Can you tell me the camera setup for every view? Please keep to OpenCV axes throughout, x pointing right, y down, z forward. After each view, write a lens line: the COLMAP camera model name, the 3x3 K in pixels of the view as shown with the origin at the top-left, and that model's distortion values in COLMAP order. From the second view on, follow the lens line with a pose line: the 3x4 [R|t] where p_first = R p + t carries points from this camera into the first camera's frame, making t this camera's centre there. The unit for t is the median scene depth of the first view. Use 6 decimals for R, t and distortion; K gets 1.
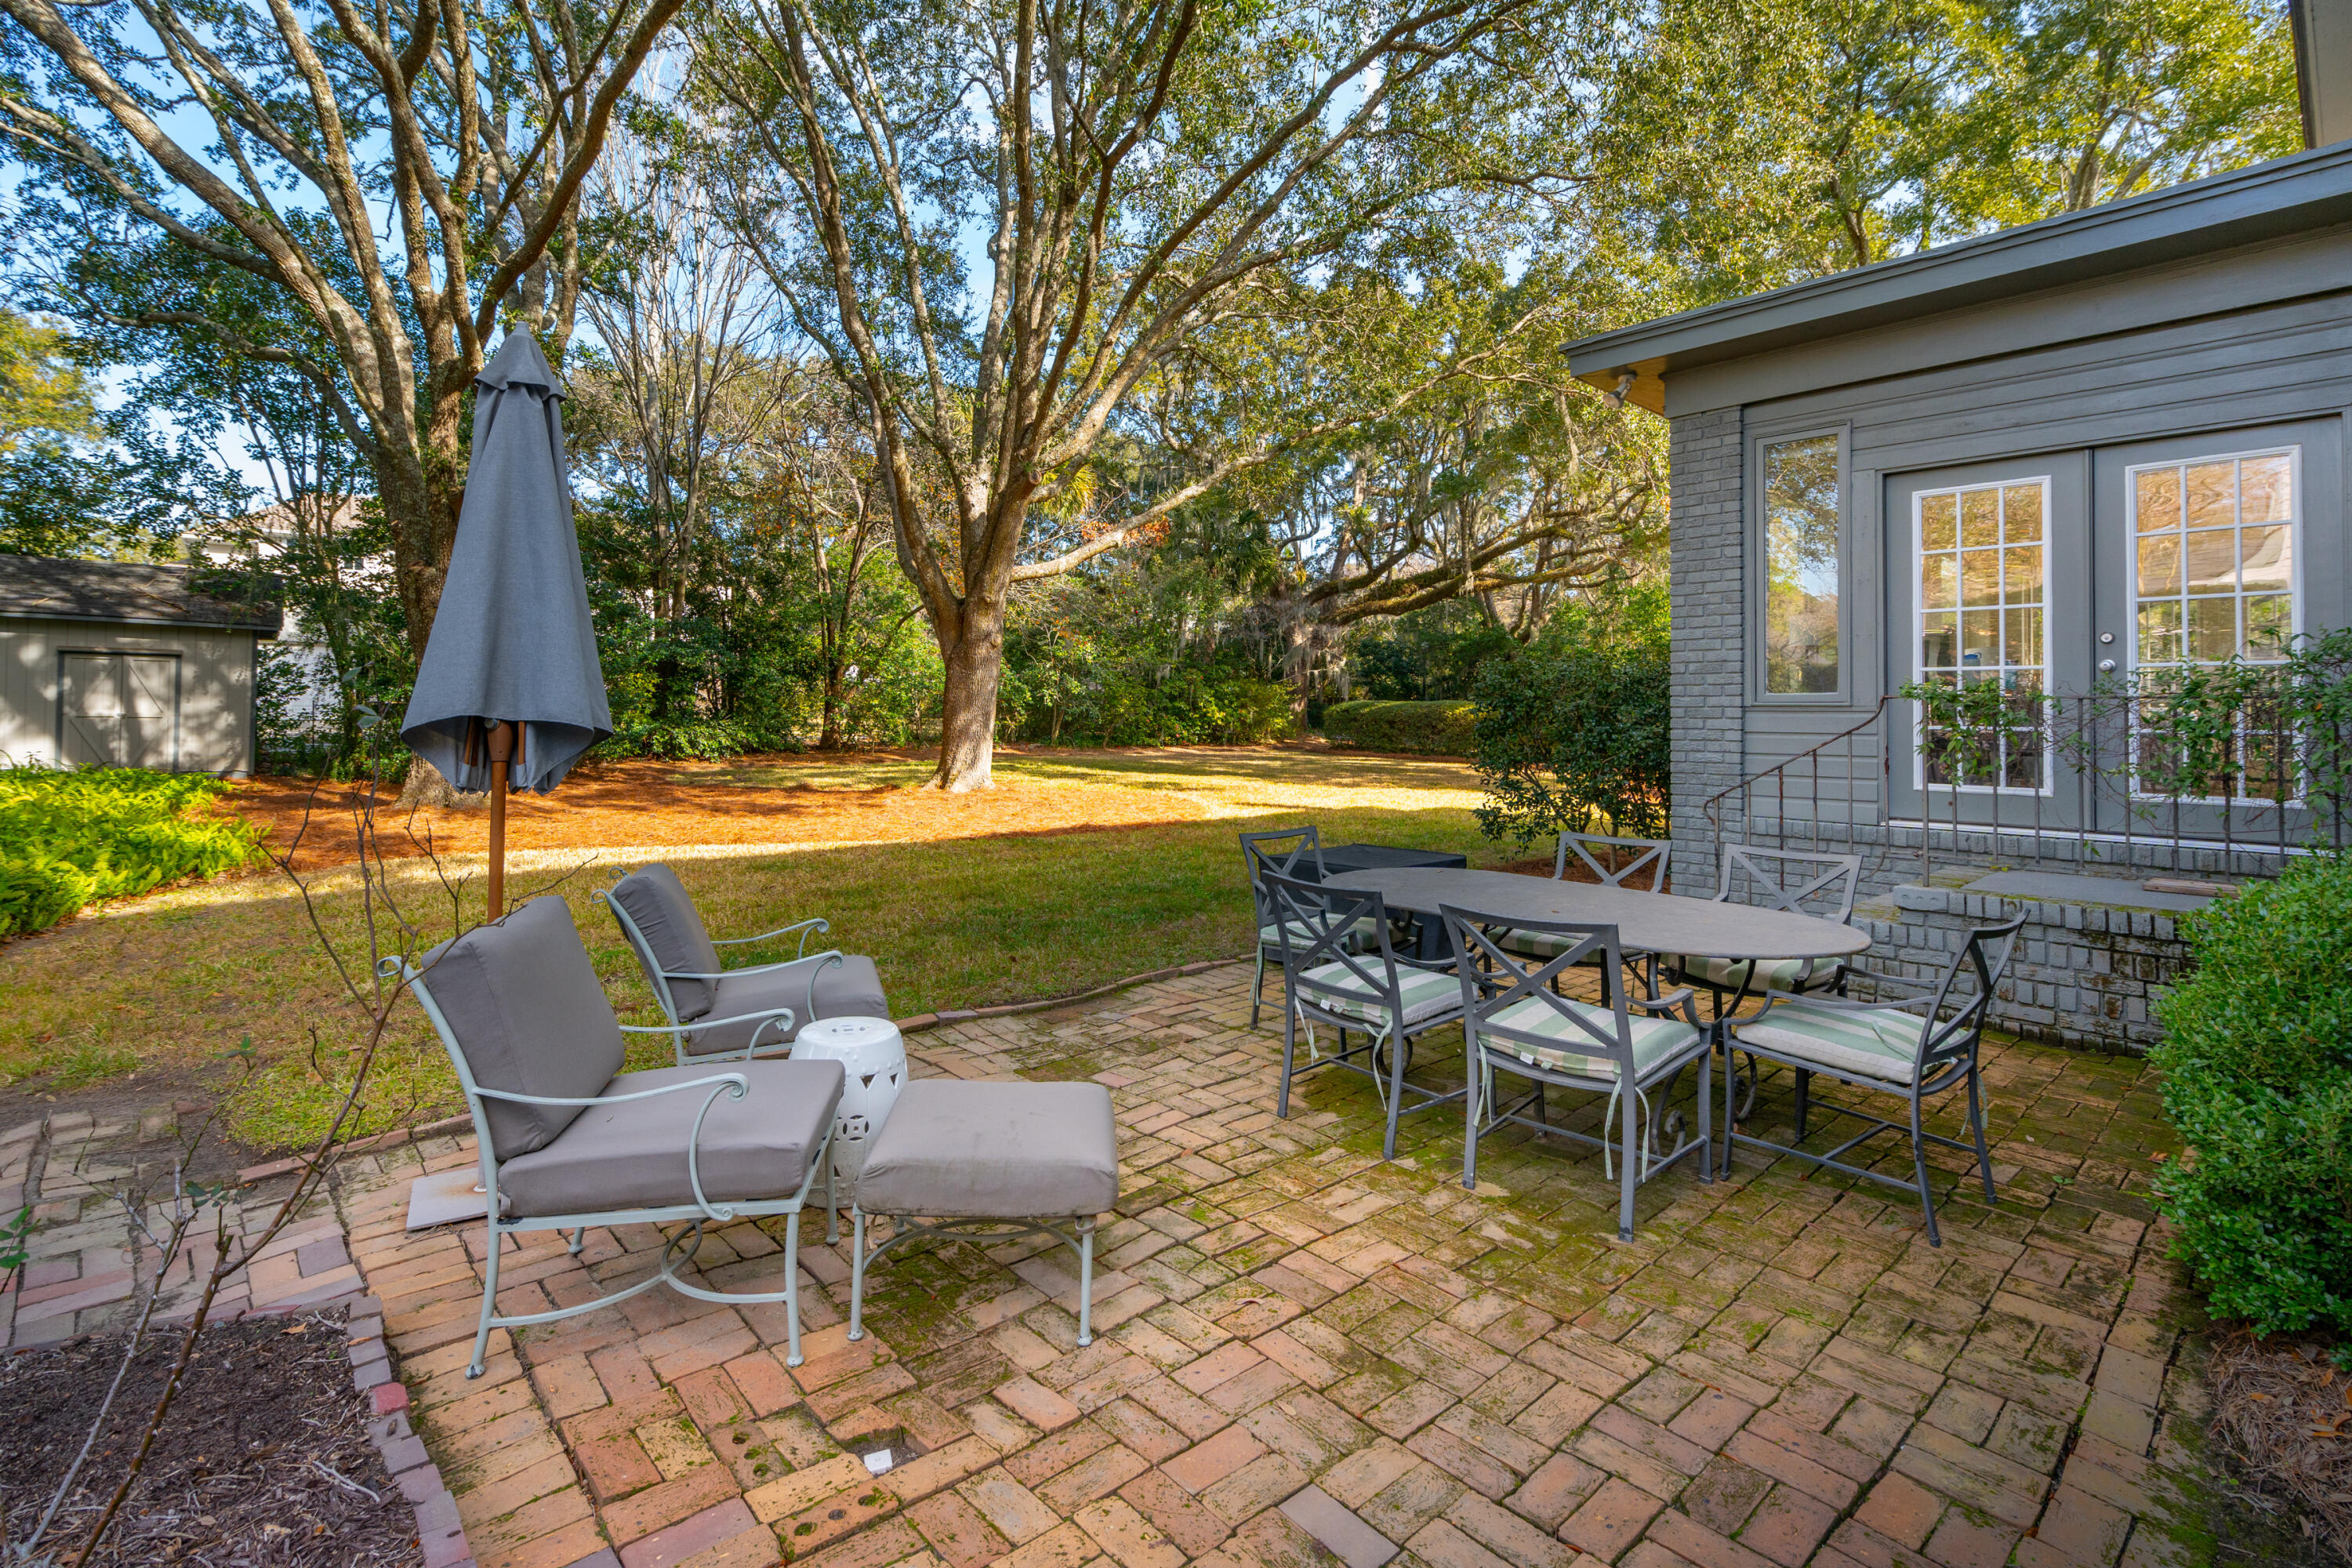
lens RADIAL K [[1055.8, 0, 1141.2], [0, 1055.8, 711.8], [0, 0, 1]] dist [0.001981, 0.000145]
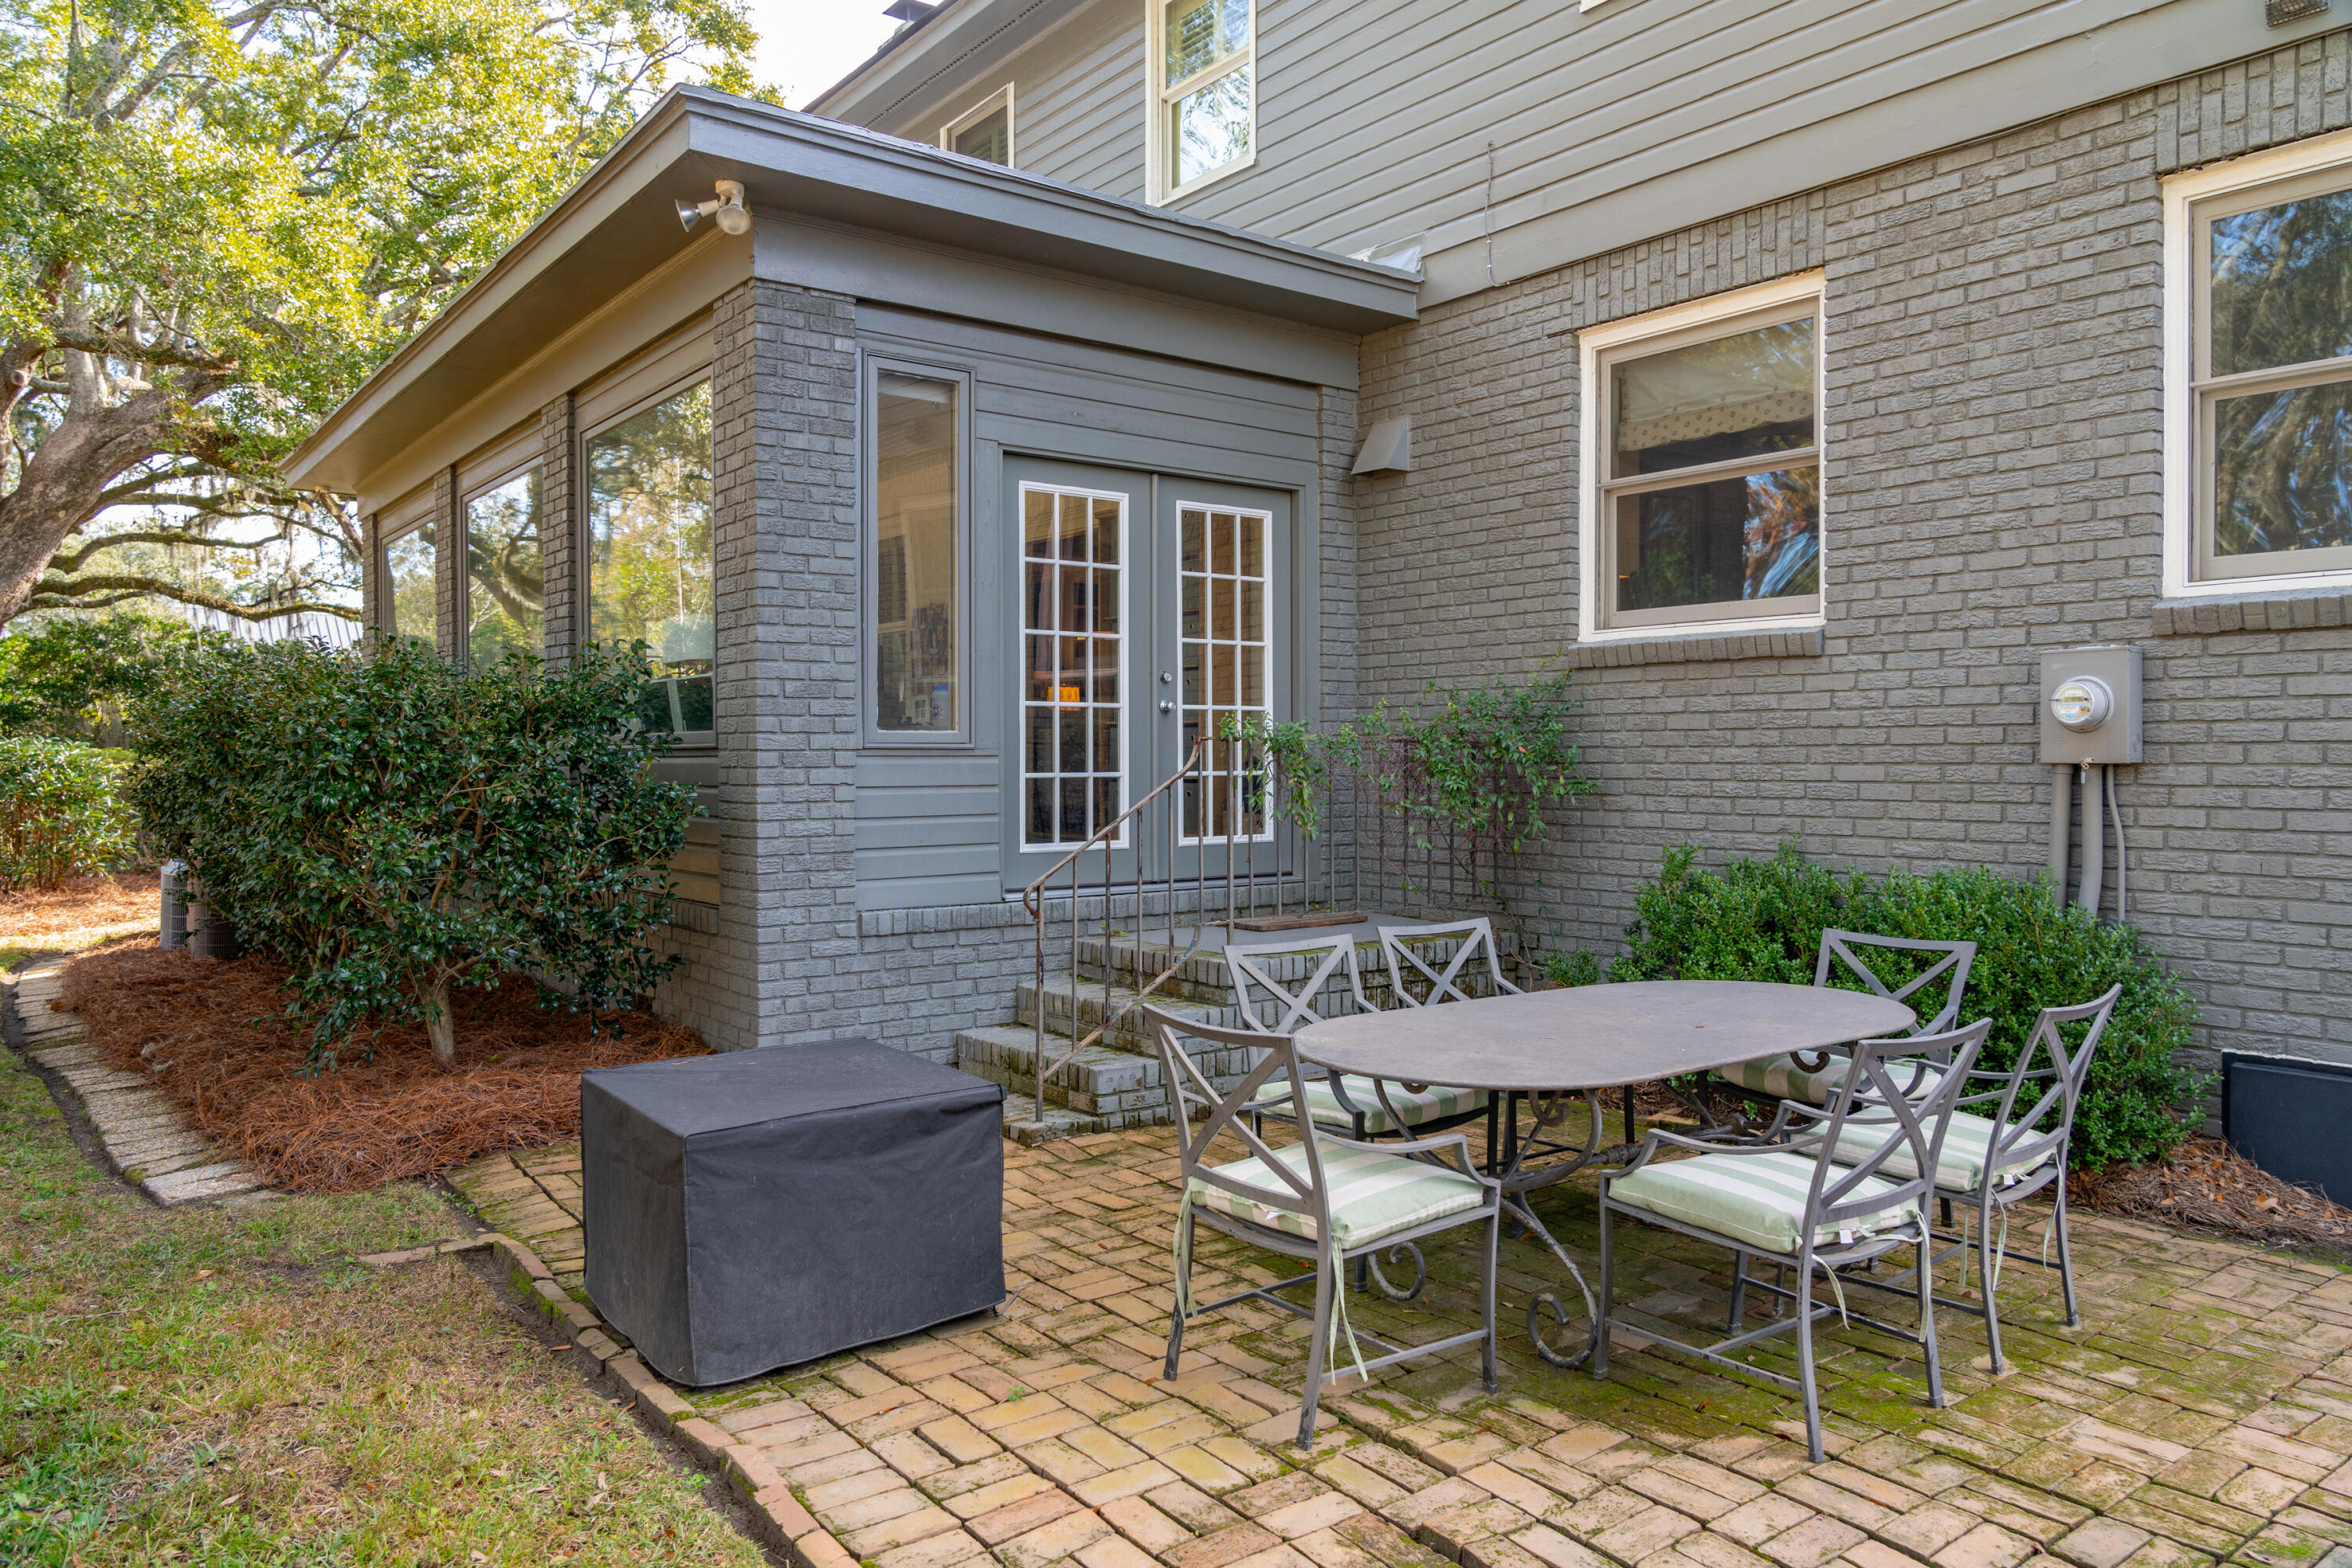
lens RADIAL K [[1599.4, 0, 1173.9], [0, 1599.4, 773.9], [0, 0, 1]] dist [-0.004105, -0.000936]
pose [[0.062563, -0.014793, 0.997931, -0.913202], [0.001604, 0.999890, 0.014721, -0.007234], [-0.998040, 0.000680, 0.062579, 1.569105]]
